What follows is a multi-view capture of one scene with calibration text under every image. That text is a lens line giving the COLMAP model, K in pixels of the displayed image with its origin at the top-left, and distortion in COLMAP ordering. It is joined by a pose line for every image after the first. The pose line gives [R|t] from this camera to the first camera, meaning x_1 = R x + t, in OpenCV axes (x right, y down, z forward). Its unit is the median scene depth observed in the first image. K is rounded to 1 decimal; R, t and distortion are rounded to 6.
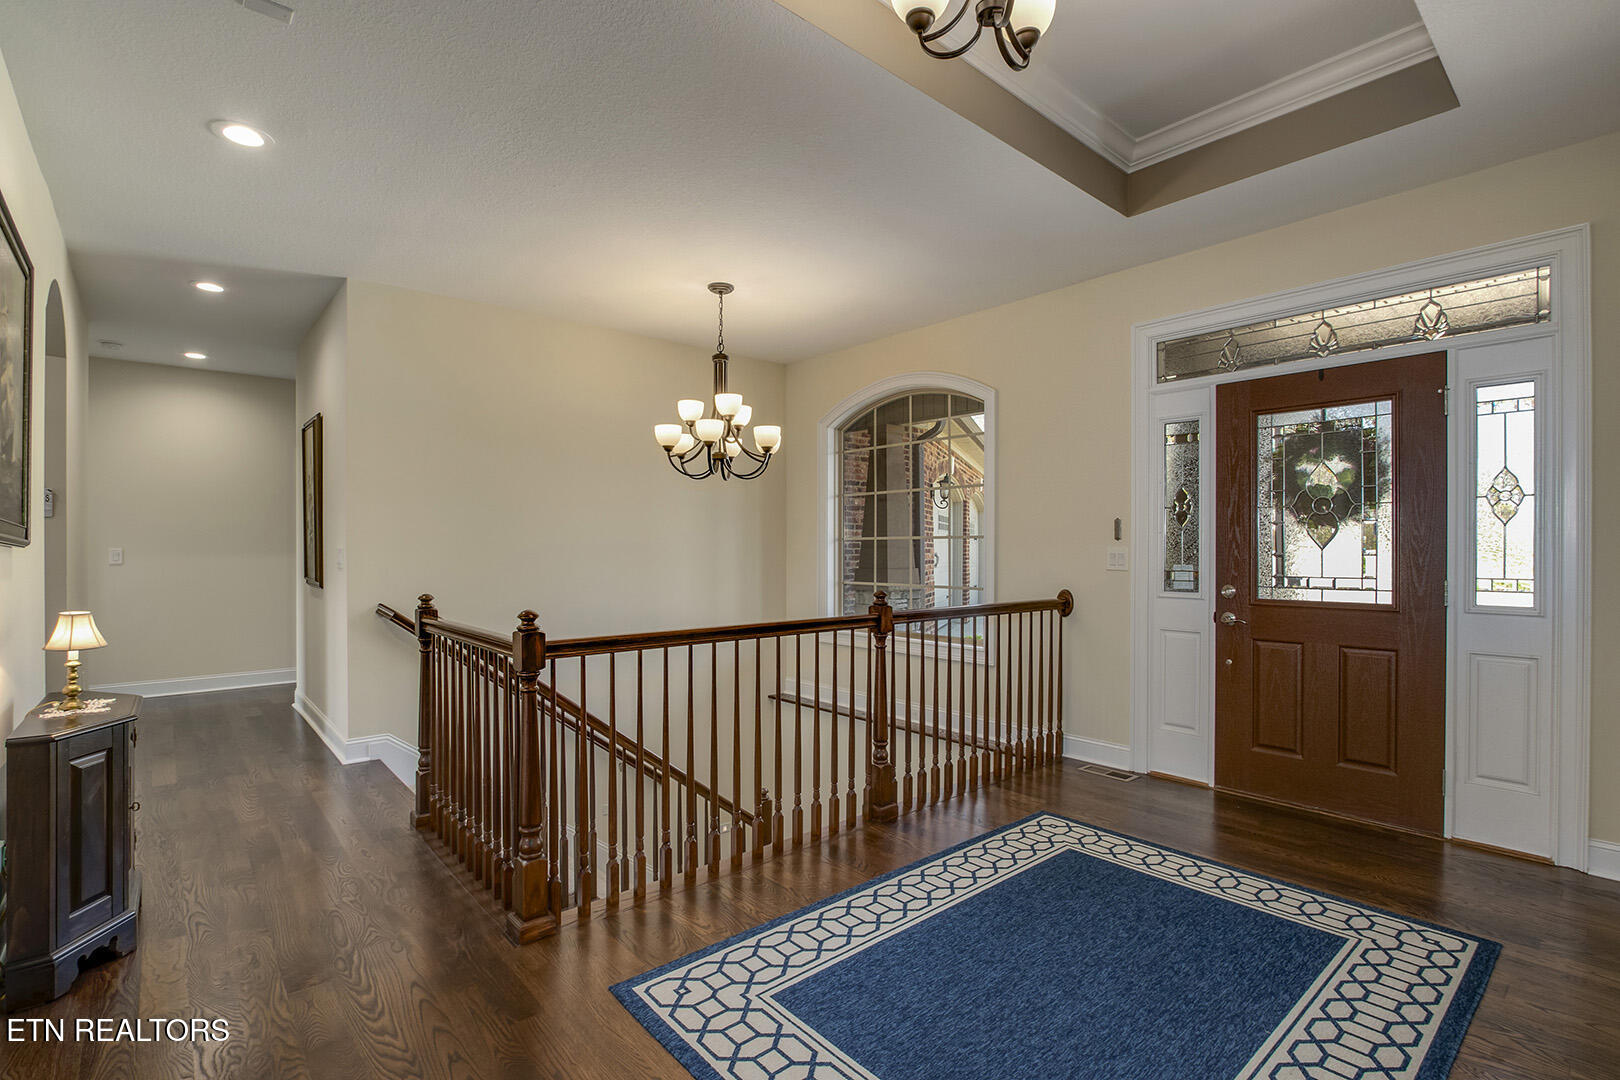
lens RADIAL K [[751.4, 0, 814.4], [0, 751.4, 557.7], [0, 0, 1]] dist [-0.027353, 0.000405]
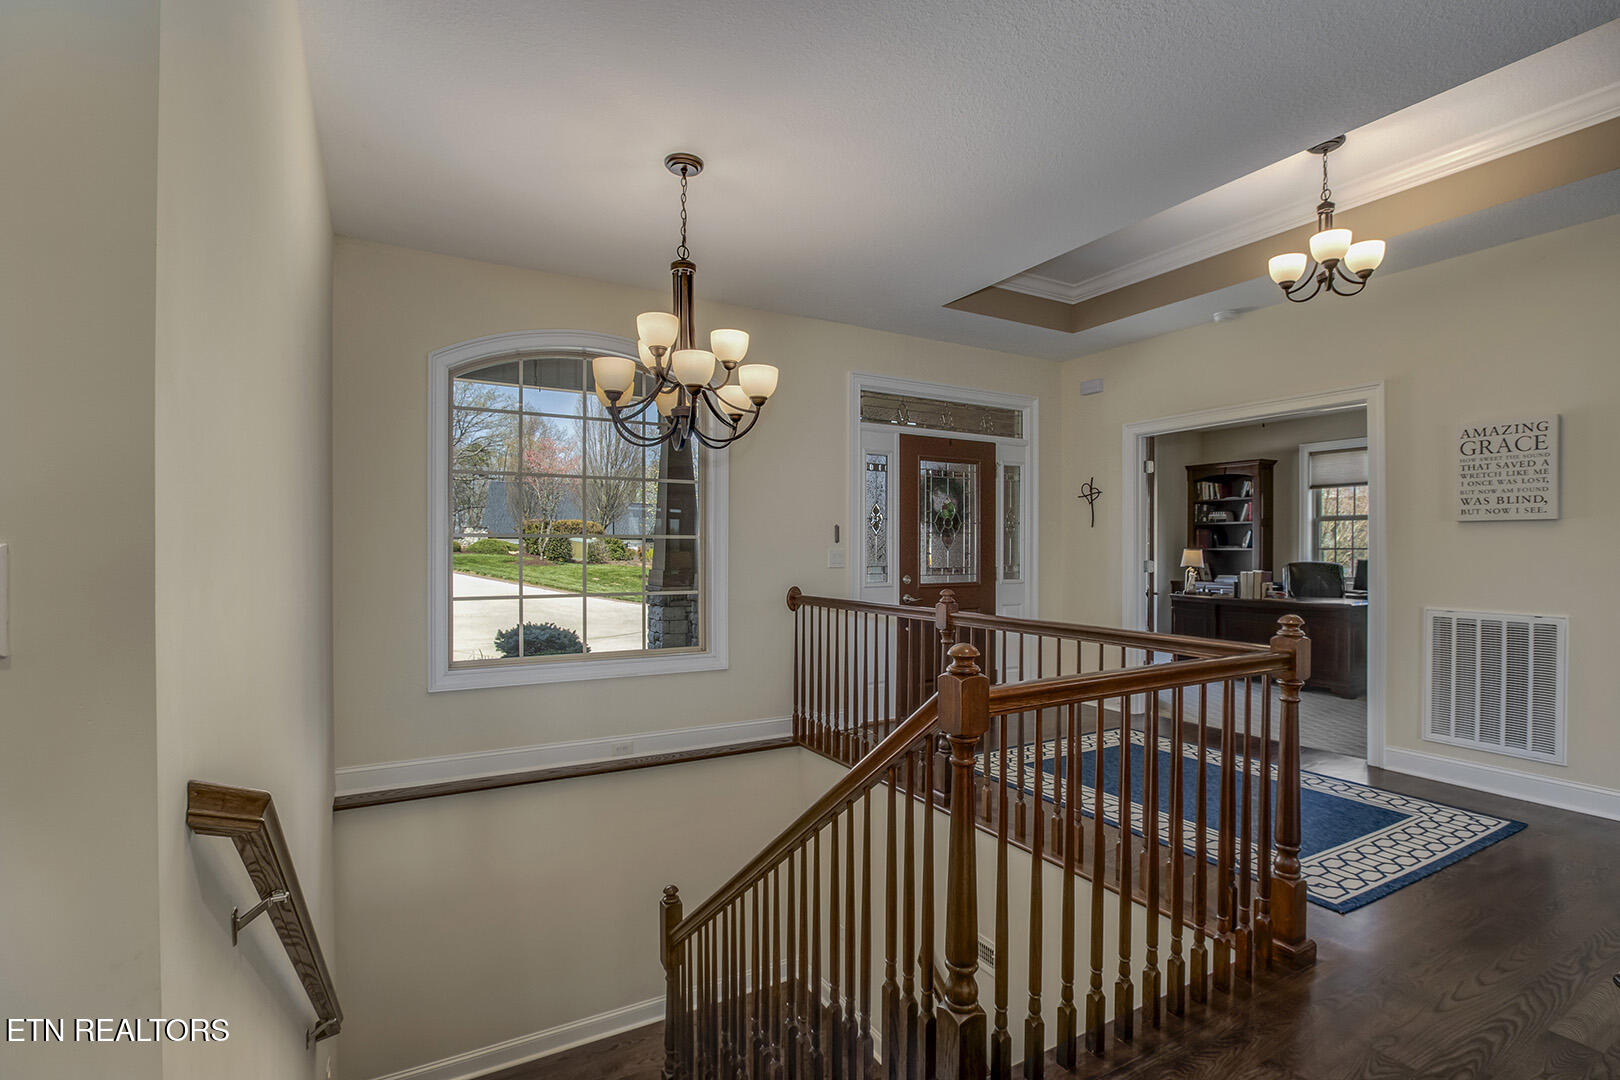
lens RADIAL K [[763.4, 0, 811.8], [0, 763.4, 550.7], [0, 0, 1]] dist [-0.019440, 0.001438]
pose [[0.184144, -0.005468, 0.982884, -0.988347], [0.007558, 0.999963, 0.004147, -0.018409], [-0.982870, 0.006665, 0.184178, 0.973261]]
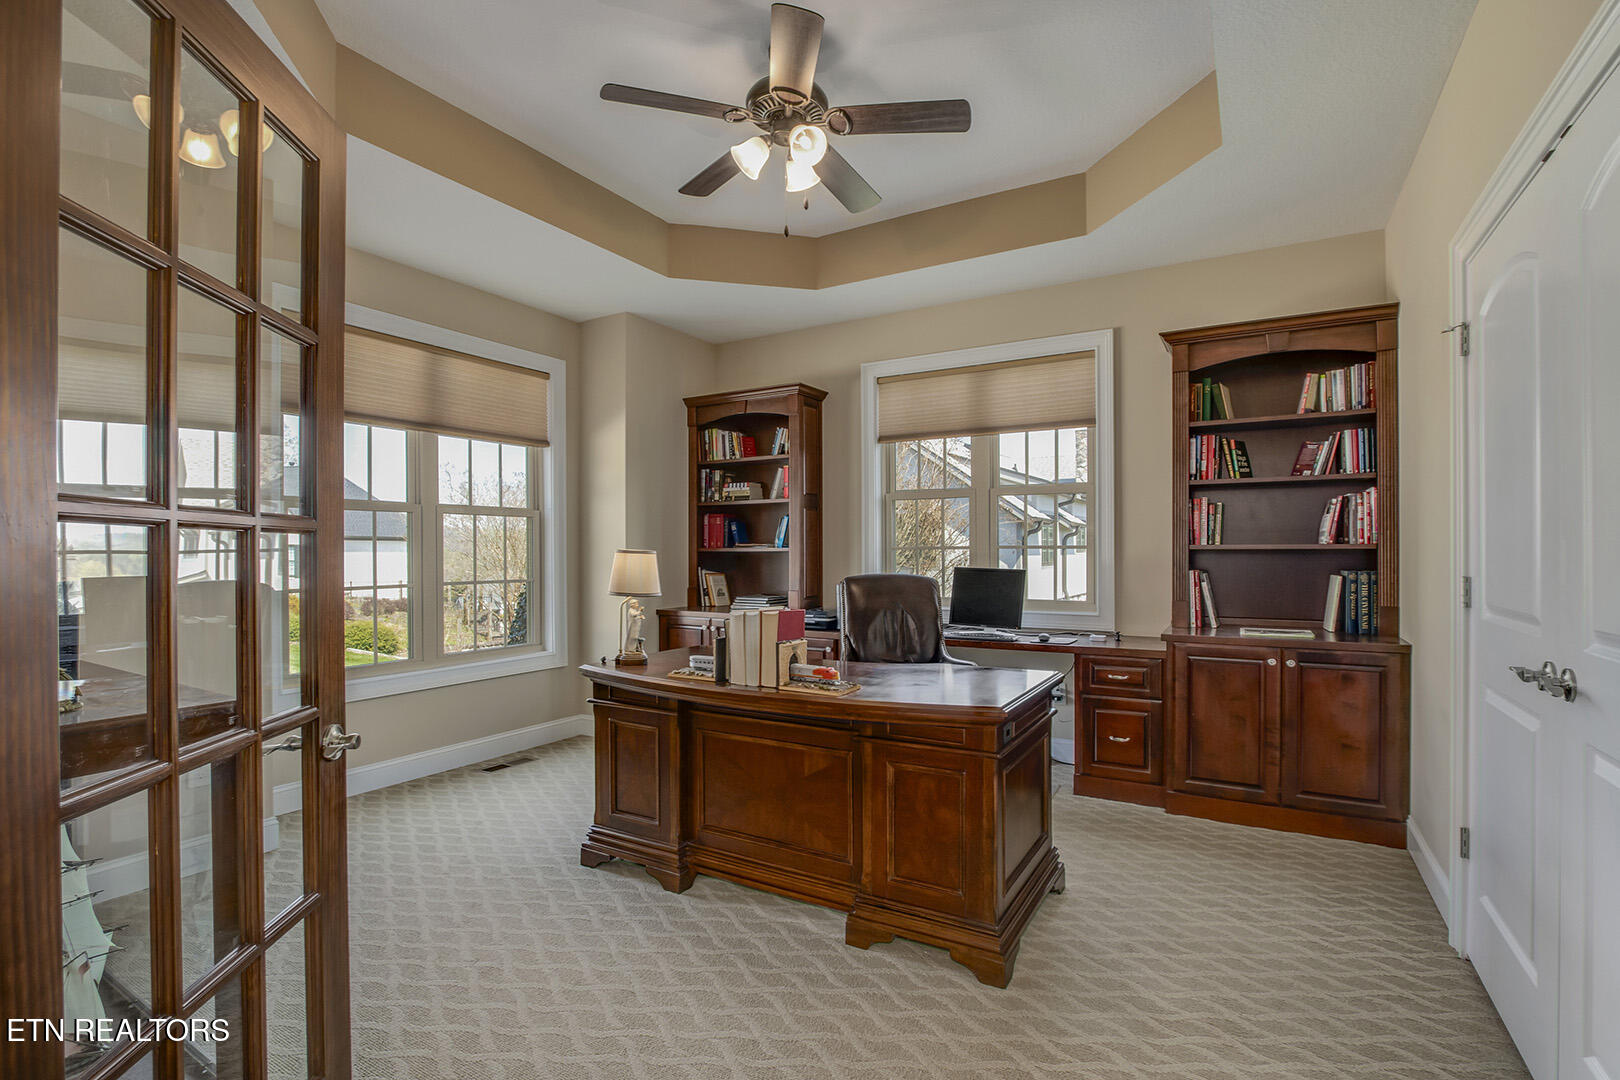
lens RADIAL K [[763.4, 0, 811.8], [0, 763.4, 550.7], [0, 0, 1]] dist [-0.019440, 0.001438]
pose [[-0.321919, -0.003396, 0.946761, 0.476954], [0.012557, 0.999890, 0.007856, -0.009260], [-0.946684, 0.014417, -0.321841, 0.387904]]
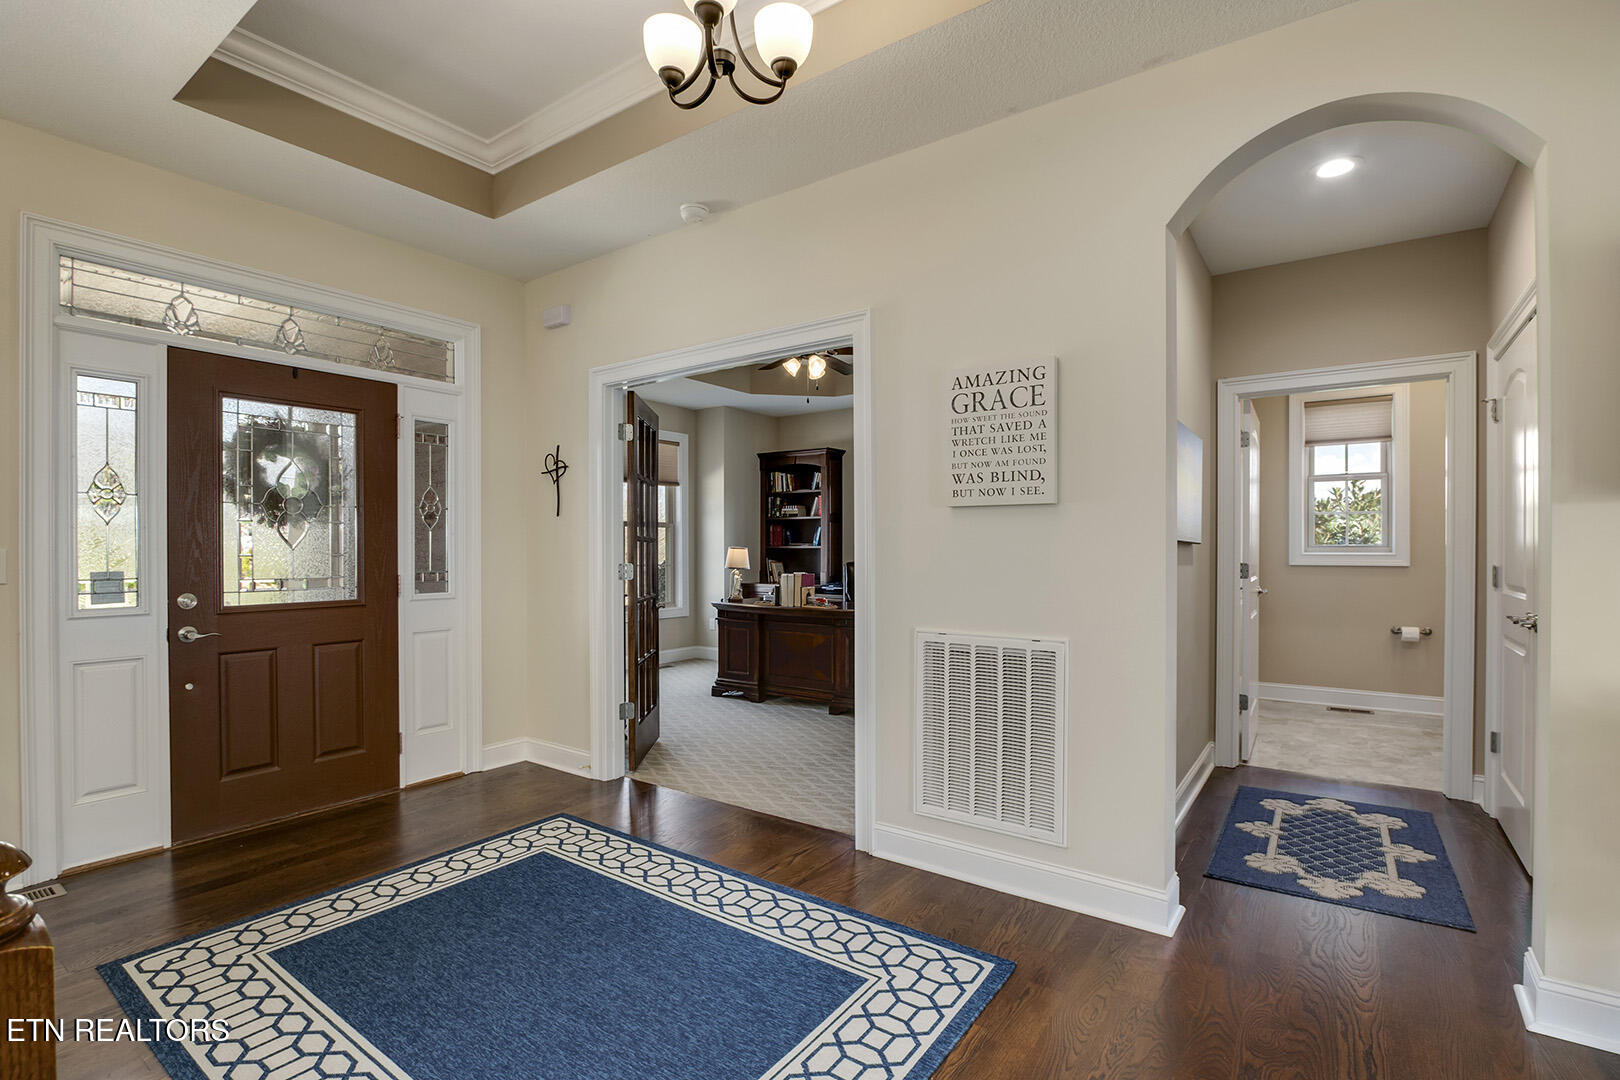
lens RADIAL K [[763.4, 0, 811.8], [0, 763.4, 550.7], [0, 0, 1]] dist [-0.019440, 0.001438]
pose [[-0.240730, -0.007264, 0.970565, -0.451024], [0.009281, 0.999909, 0.009786, -0.013061], [-0.970548, 0.011364, -0.240641, 0.565739]]
